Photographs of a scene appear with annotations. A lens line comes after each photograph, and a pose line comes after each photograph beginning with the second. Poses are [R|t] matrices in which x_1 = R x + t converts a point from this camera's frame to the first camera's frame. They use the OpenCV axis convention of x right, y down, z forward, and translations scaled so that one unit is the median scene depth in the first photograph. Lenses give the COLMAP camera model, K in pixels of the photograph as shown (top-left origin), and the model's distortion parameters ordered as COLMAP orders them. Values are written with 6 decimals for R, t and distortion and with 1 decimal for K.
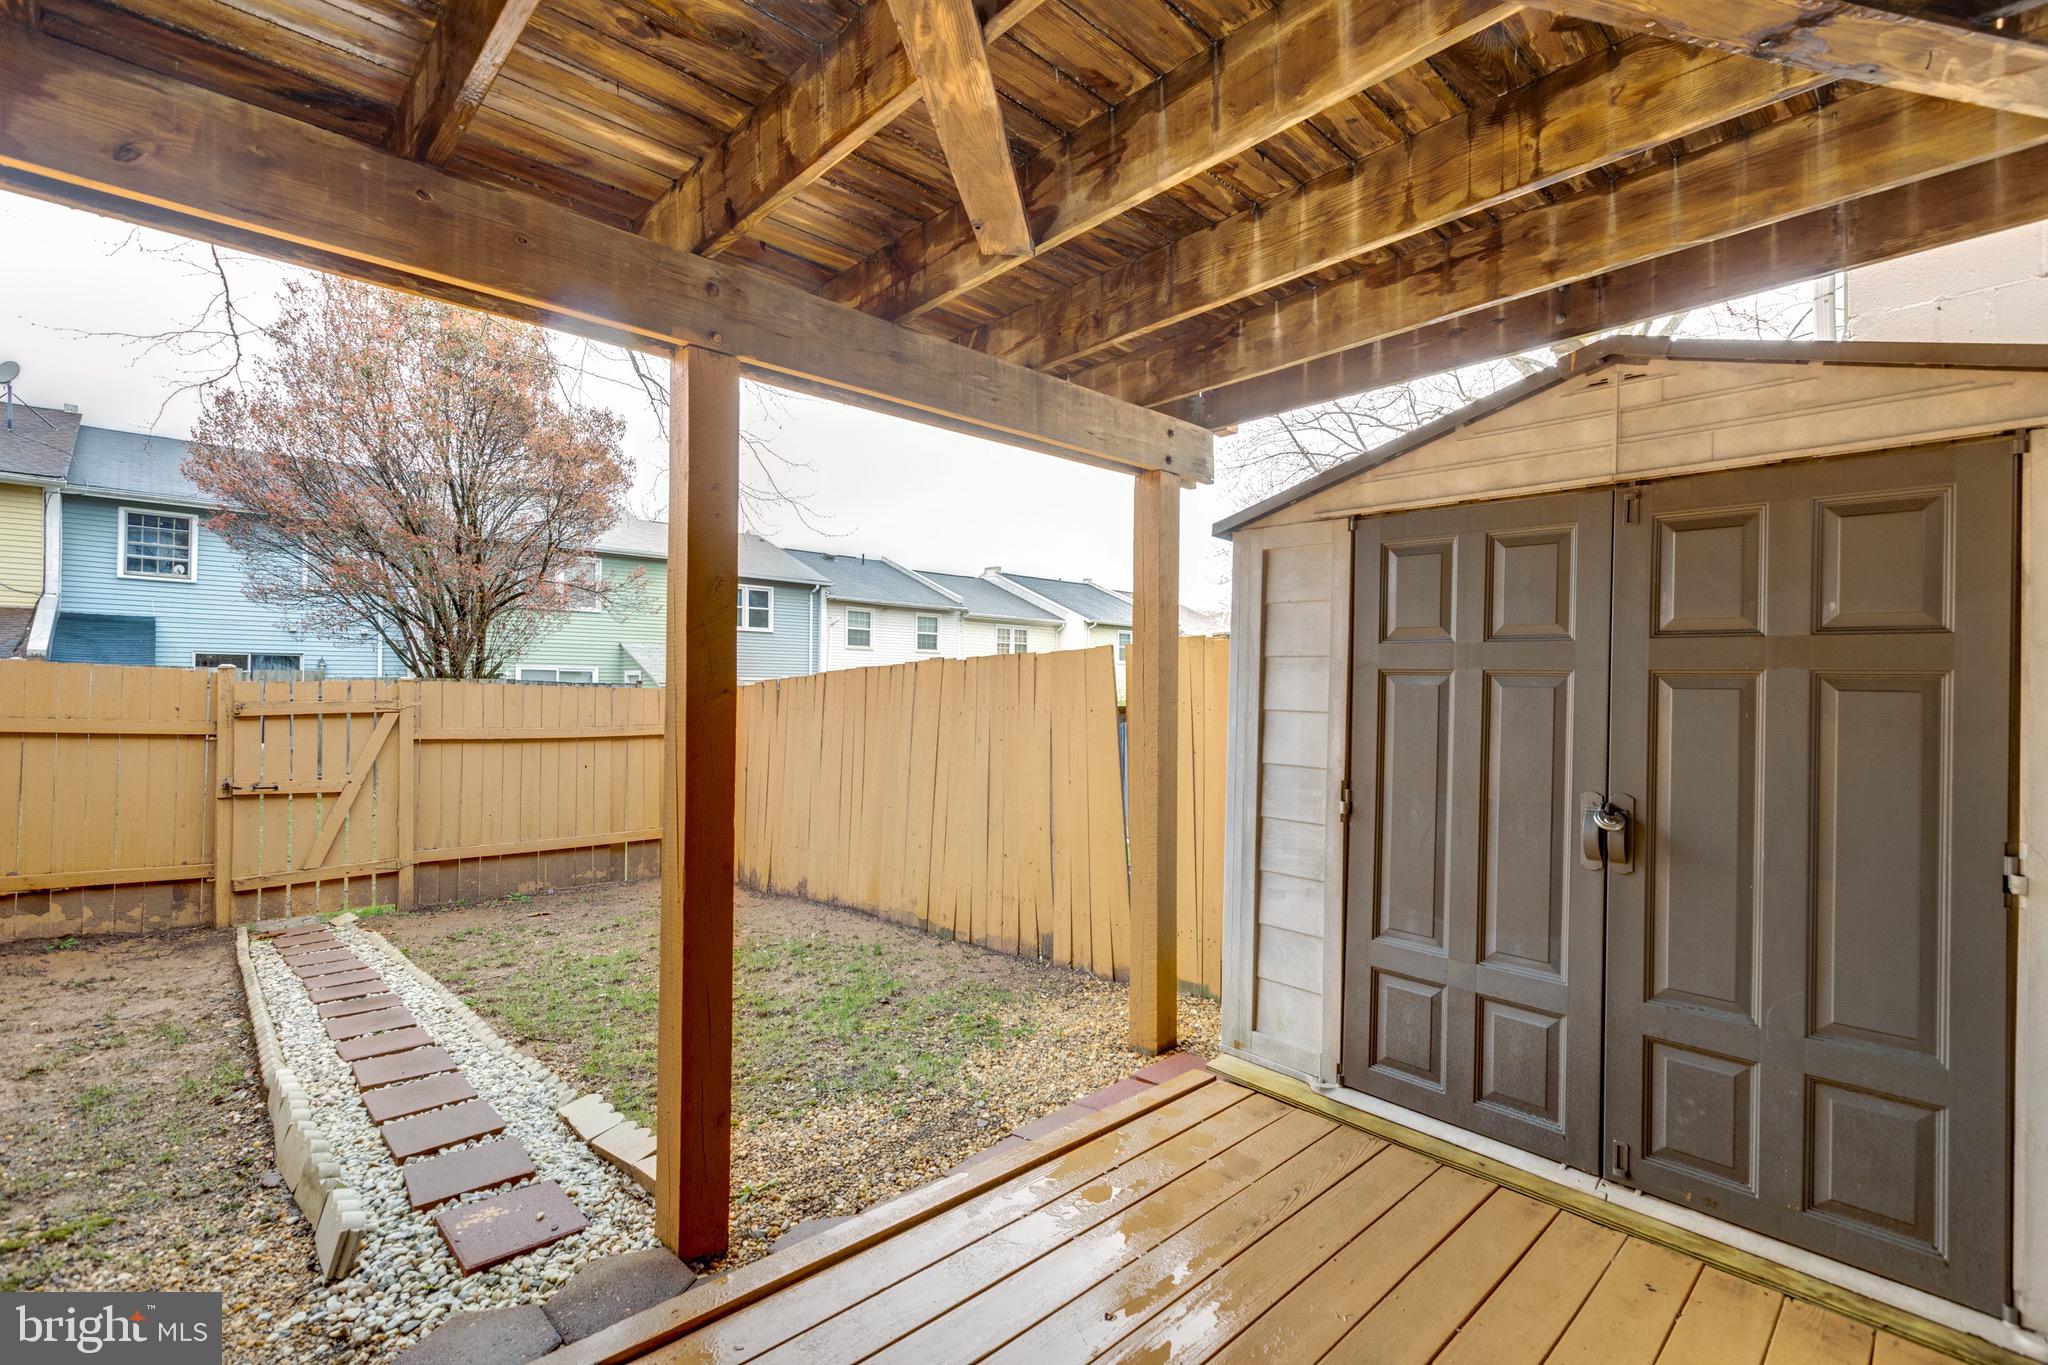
lens RADIAL K [[921.2, 0, 1016.4], [0, 921.2, 691.3], [0, 0, 1]] dist [0.006847, -0.000903]
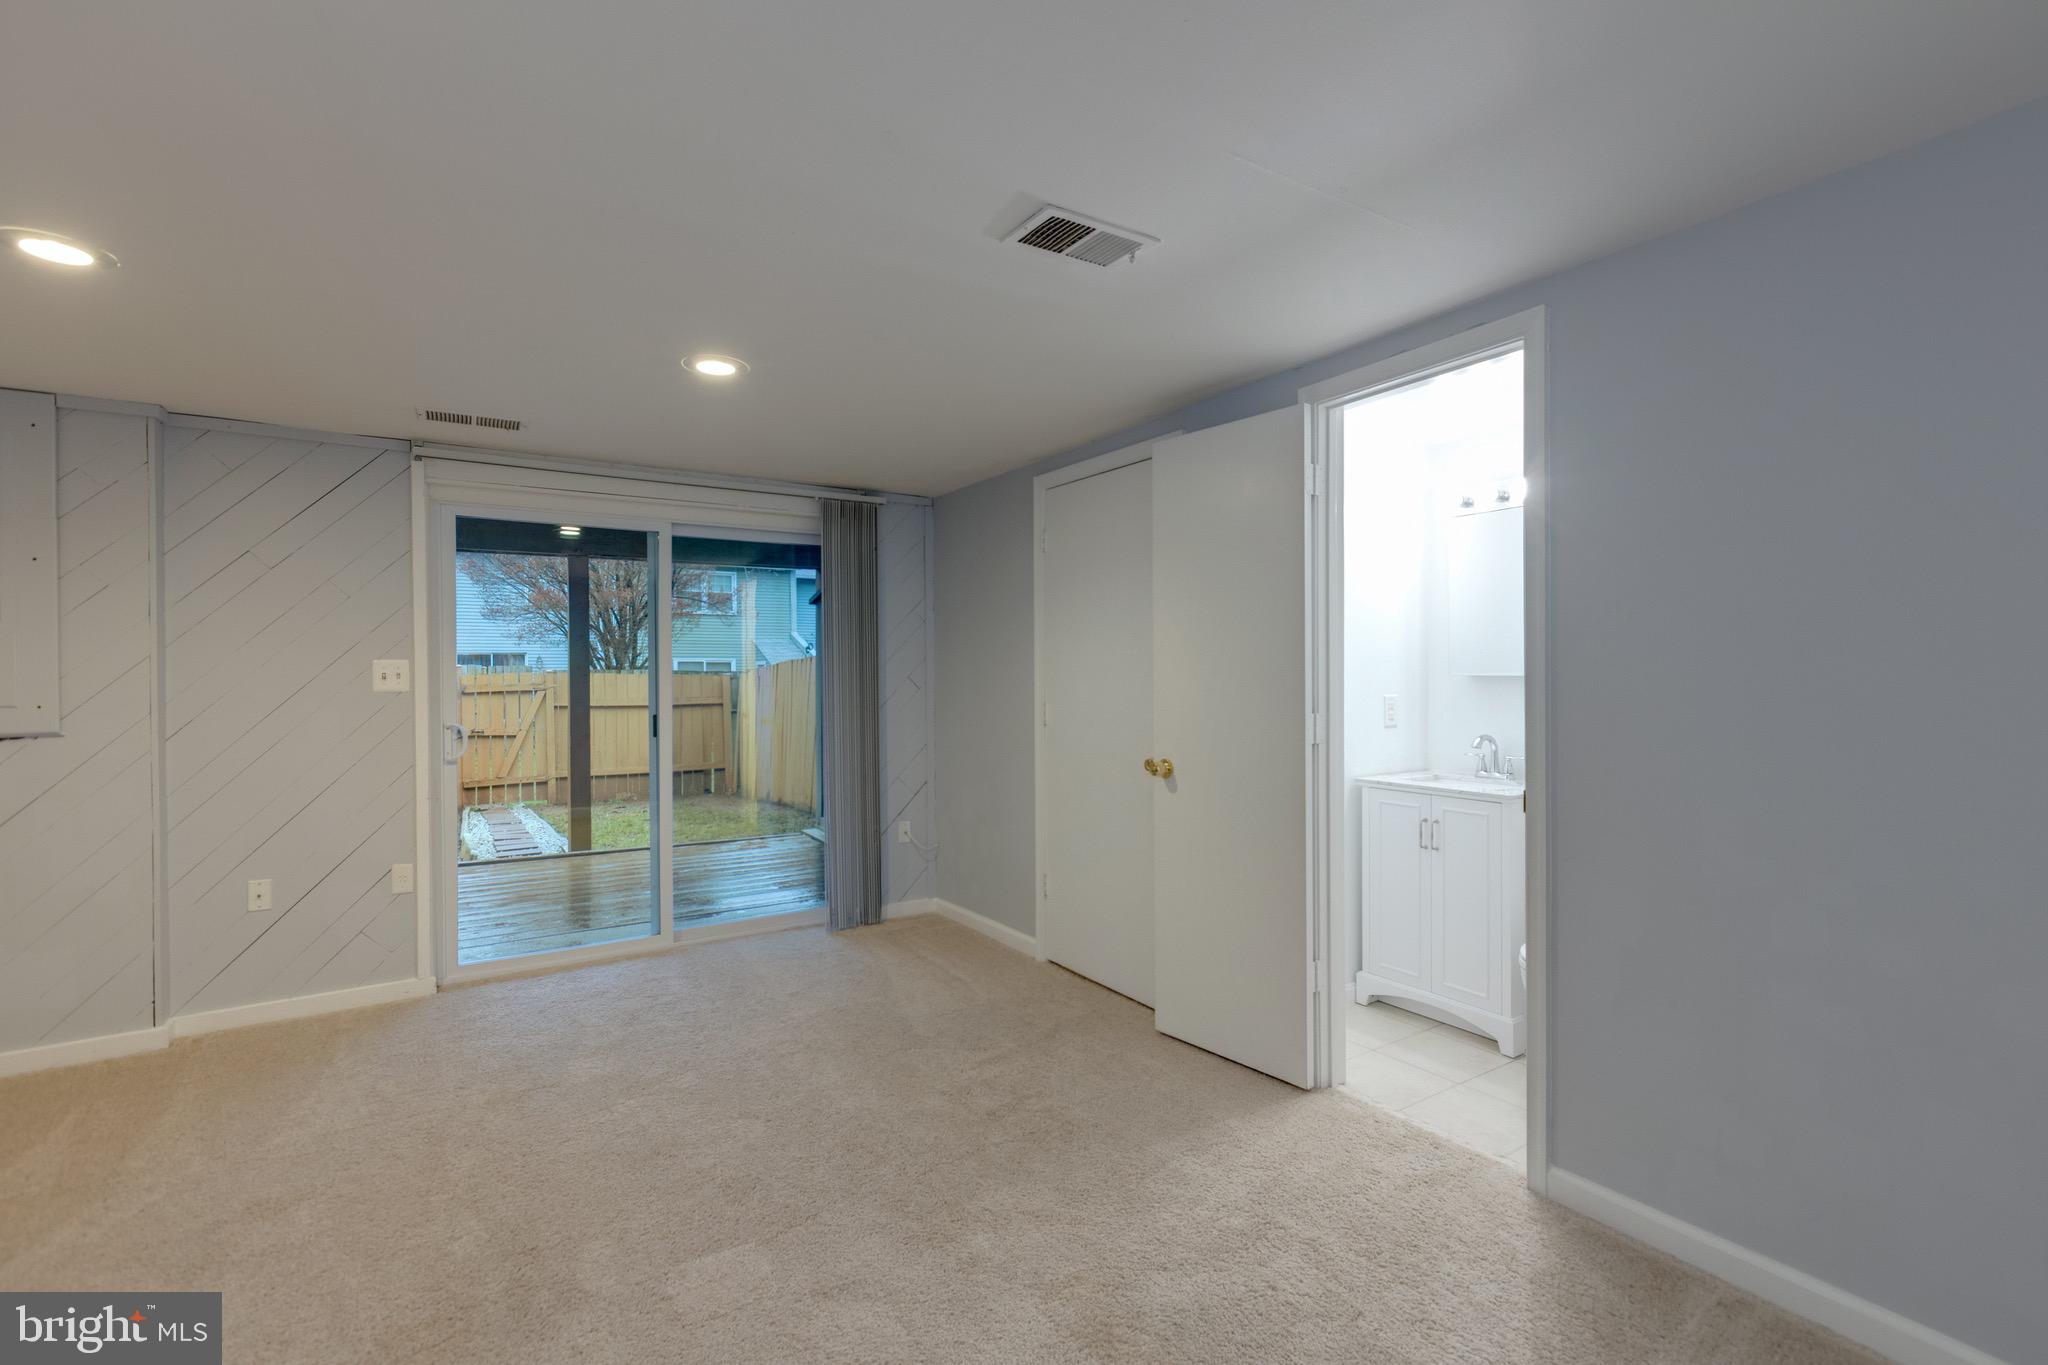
lens RADIAL K [[921.2, 0, 1030.0], [0, 921.2, 677.2], [0, 0, 1]] dist [0.006847, -0.000903]
pose [[0.984447, -0.013433, -0.175168, 0.540001], [0.013840, 0.999904, 0.001101, 0.008184], [0.175136, -0.003508, 0.984538, -0.560520]]
